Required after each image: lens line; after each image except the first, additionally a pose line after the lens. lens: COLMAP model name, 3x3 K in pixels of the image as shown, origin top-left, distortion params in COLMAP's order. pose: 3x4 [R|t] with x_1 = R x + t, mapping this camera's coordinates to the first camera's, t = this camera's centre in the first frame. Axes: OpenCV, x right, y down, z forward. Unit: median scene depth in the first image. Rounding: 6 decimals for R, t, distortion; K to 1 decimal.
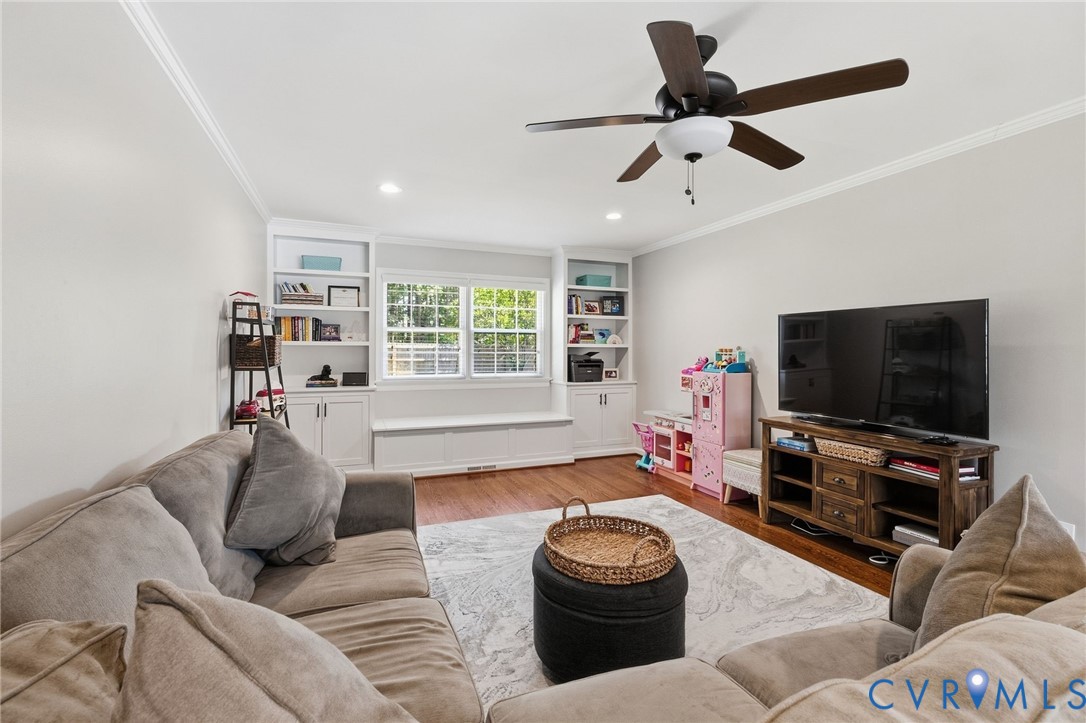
lens RADIAL K [[470.1, 0, 507.7], [0, 470.1, 351.1], [0, 0, 1]] dist [-0.001851, 0.001161]
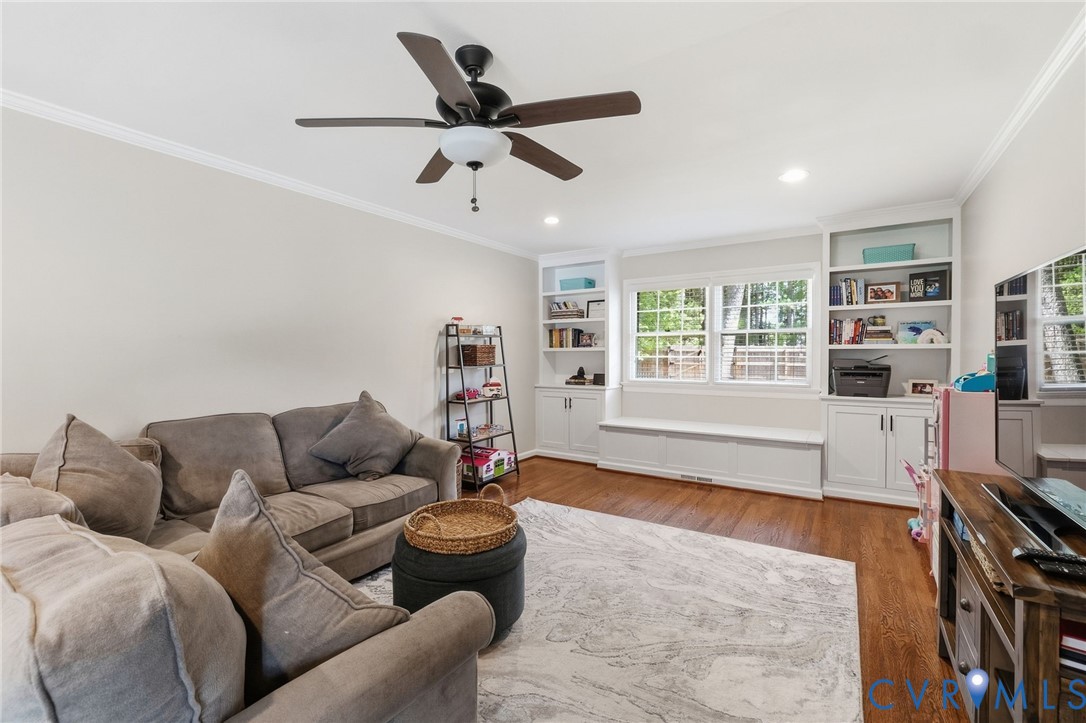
lens RADIAL K [[470.1, 0, 554.3], [0, 470.1, 363.7], [0, 0, 1]] dist [-0.001851, 0.001161]
pose [[0.596409, 0.010722, -0.802609, 0.537397], [0.003030, 0.999874, 0.015608, 0.001819], [0.802675, -0.011740, 0.596301, 0.211978]]
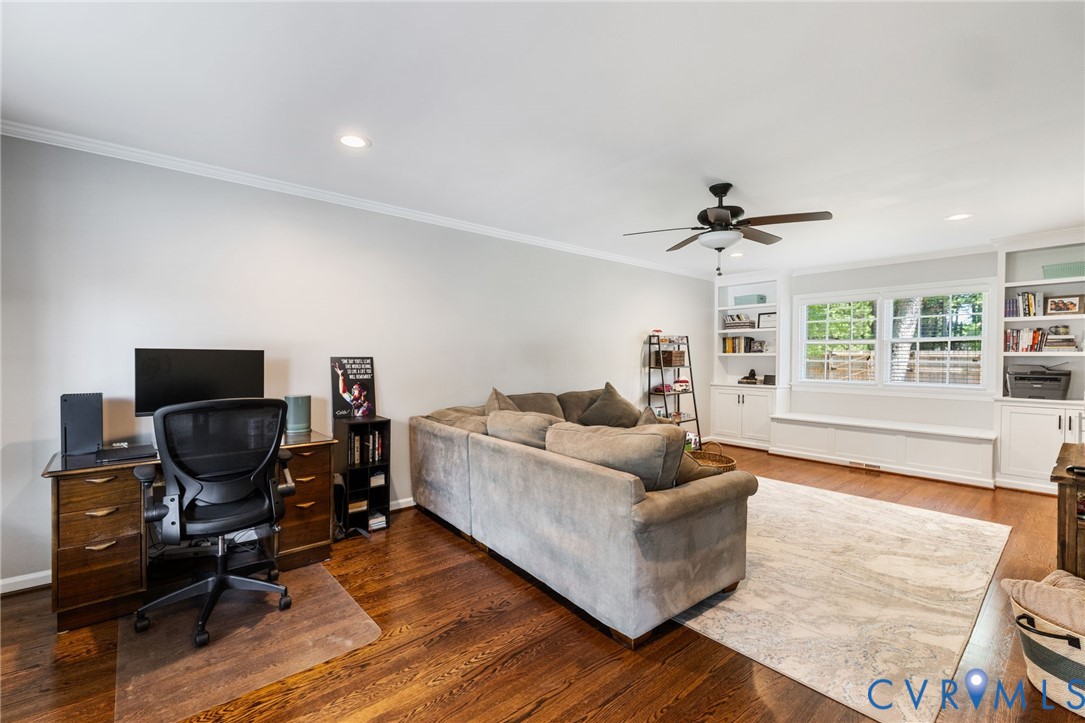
lens RADIAL K [[469.7, 0, 539.6], [0, 469.7, 364.4], [0, 0, 1]] dist [-0.001851, 0.001161]
pose [[0.323470, 0.012375, -0.946158, 0.752243], [-0.005894, 0.999921, 0.011063, 0.002447], [0.946220, 0.001998, 0.323517, -0.087305]]
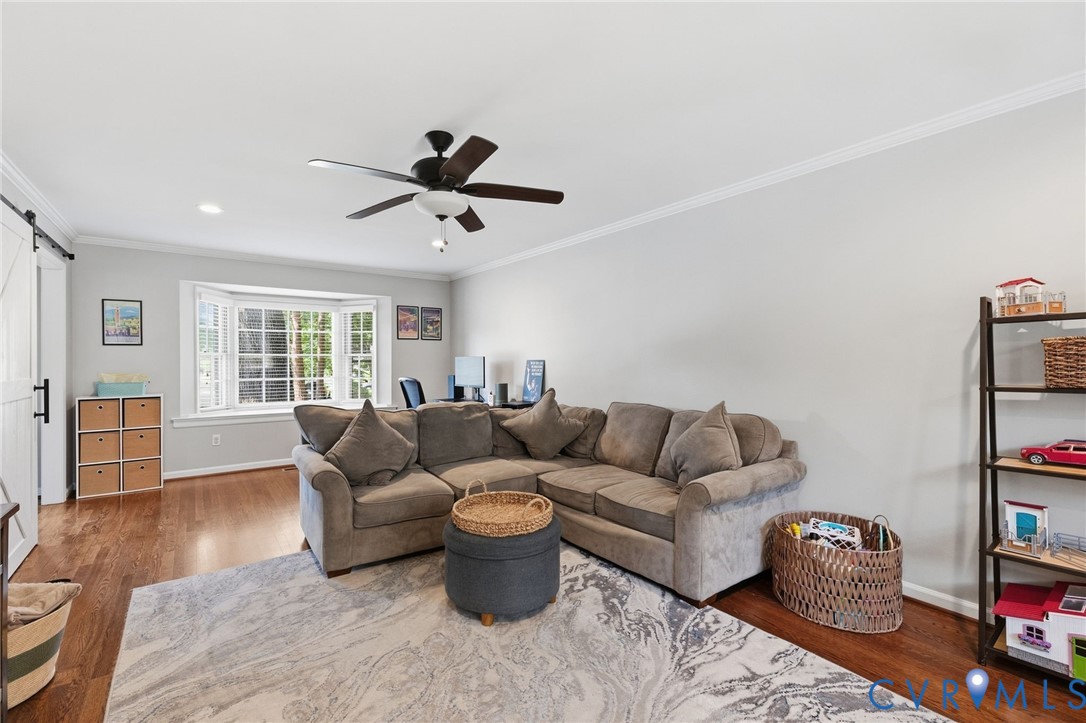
lens RADIAL K [[470.1, 0, 537.6], [0, 470.1, 358.3], [0, 0, 1]] dist [-0.001851, 0.001161]
pose [[-0.966587, -0.001112, -0.256337, 0.195047], [-0.002044, 0.999992, 0.003368, -0.007842], [0.256331, 0.003779, -0.966582, 0.967093]]
